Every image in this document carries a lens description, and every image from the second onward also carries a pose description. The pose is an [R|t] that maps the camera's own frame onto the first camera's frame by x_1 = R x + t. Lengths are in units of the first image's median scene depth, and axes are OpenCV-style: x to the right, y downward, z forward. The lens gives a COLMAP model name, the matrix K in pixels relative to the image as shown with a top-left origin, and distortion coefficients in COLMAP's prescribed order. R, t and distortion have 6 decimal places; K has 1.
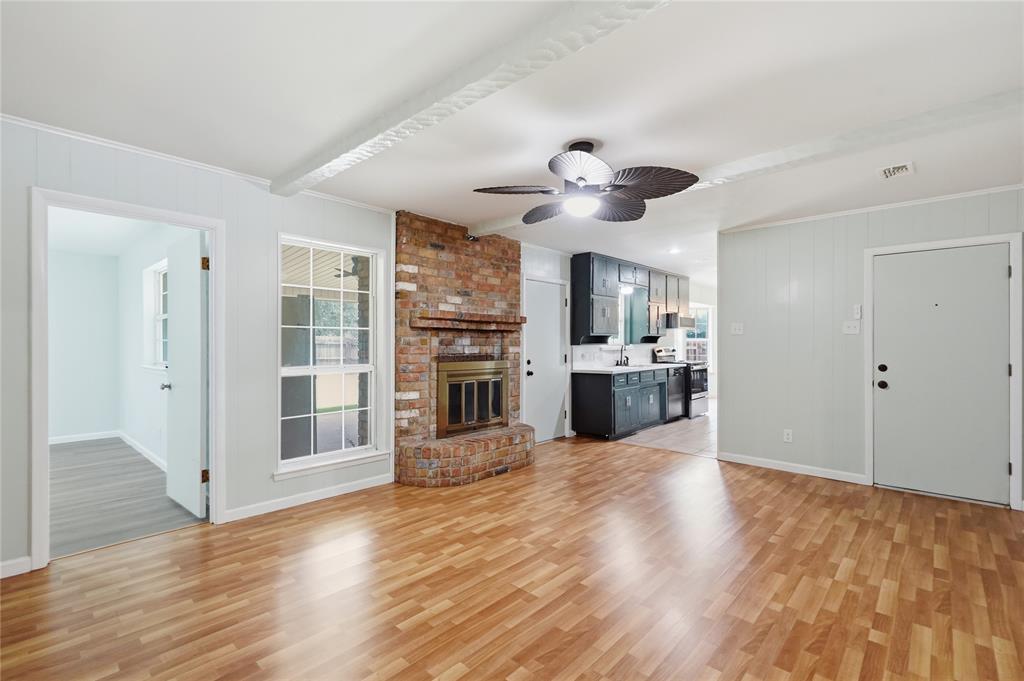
lens RADIAL K [[466.3, 0, 509.6], [0, 466.3, 343.3], [0, 0, 1]] dist [0.000836, 0.000654]
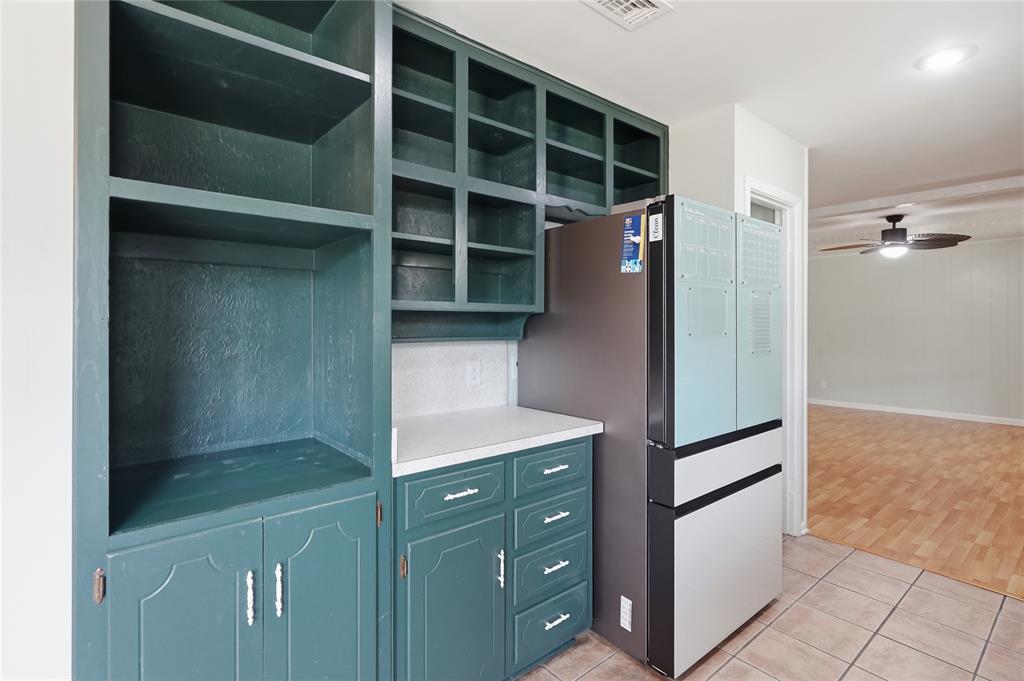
lens RADIAL K [[491.1, 0, 506.0], [0, 491.1, 319.8], [0, 0, 1]] dist [-0.003247, -0.000371]
pose [[-0.990637, -0.005293, 0.136417, 0.792219], [-0.005880, 0.999975, -0.003900, -0.015310], [-0.136393, -0.004666, -0.990644, 1.786934]]
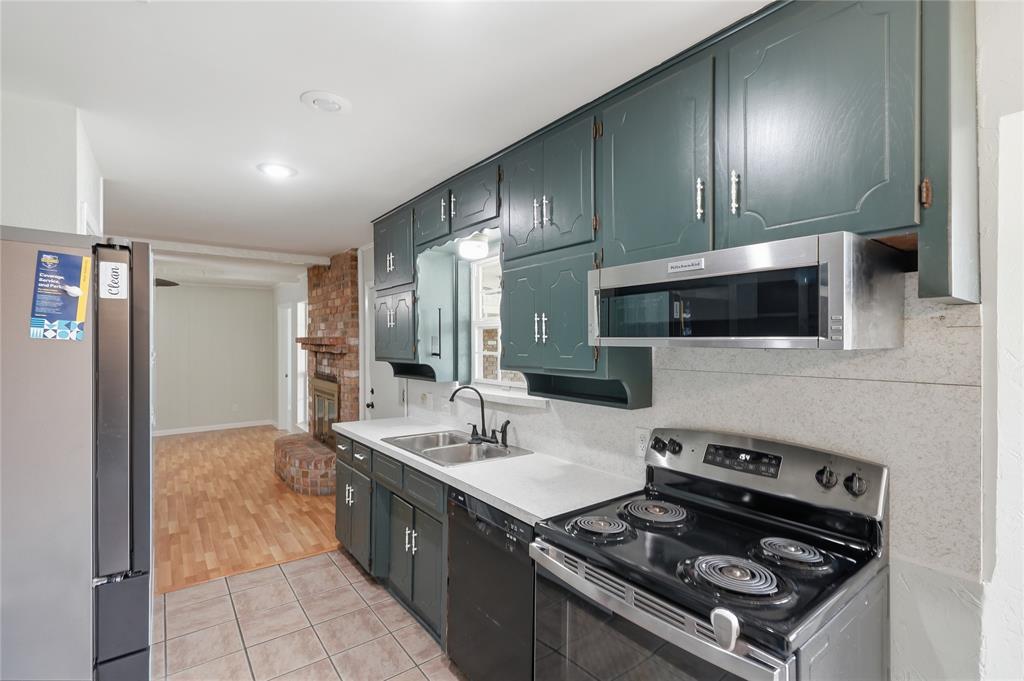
lens RADIAL K [[466.3, 0, 512.8], [0, 466.3, 343.0], [0, 0, 1]] dist [0.000836, 0.000654]
pose [[-0.170522, 0.003110, -0.985349, 0.950023], [-0.002764, 0.999990, 0.003634, -0.055897], [0.985350, 0.003343, -0.170512, 1.657181]]
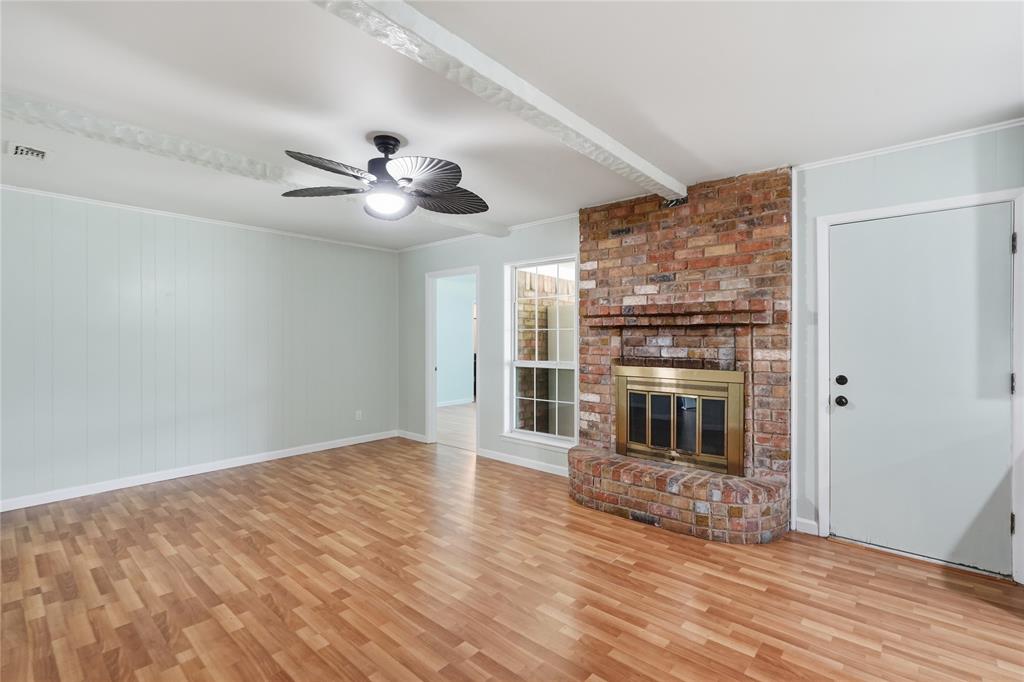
lens RADIAL K [[466.3, 0, 511.5], [0, 466.3, 342.2], [0, 0, 1]] dist [0.000836, 0.000654]
pose [[0.021971, 0.001084, -0.999758, 0.676124], [-0.002679, 0.999996, 0.001025, -0.002646], [0.999755, 0.002656, 0.021974, 0.743037]]
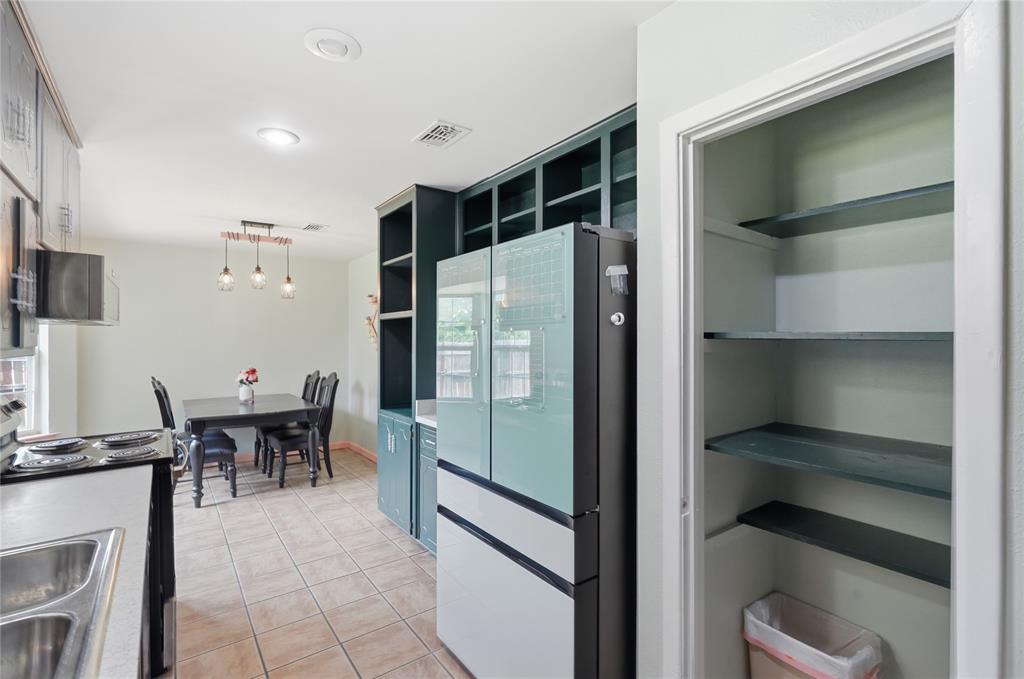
lens RADIAL K [[466.3, 0, 516.3], [0, 466.3, 340.4], [0, 0, 1]] dist [0.000836, 0.000654]
pose [[0.180234, -0.004265, 0.983615, 0.278779], [0.003719, 0.999986, 0.003654, -0.036466], [-0.983617, 0.003000, 0.180247, 1.240999]]
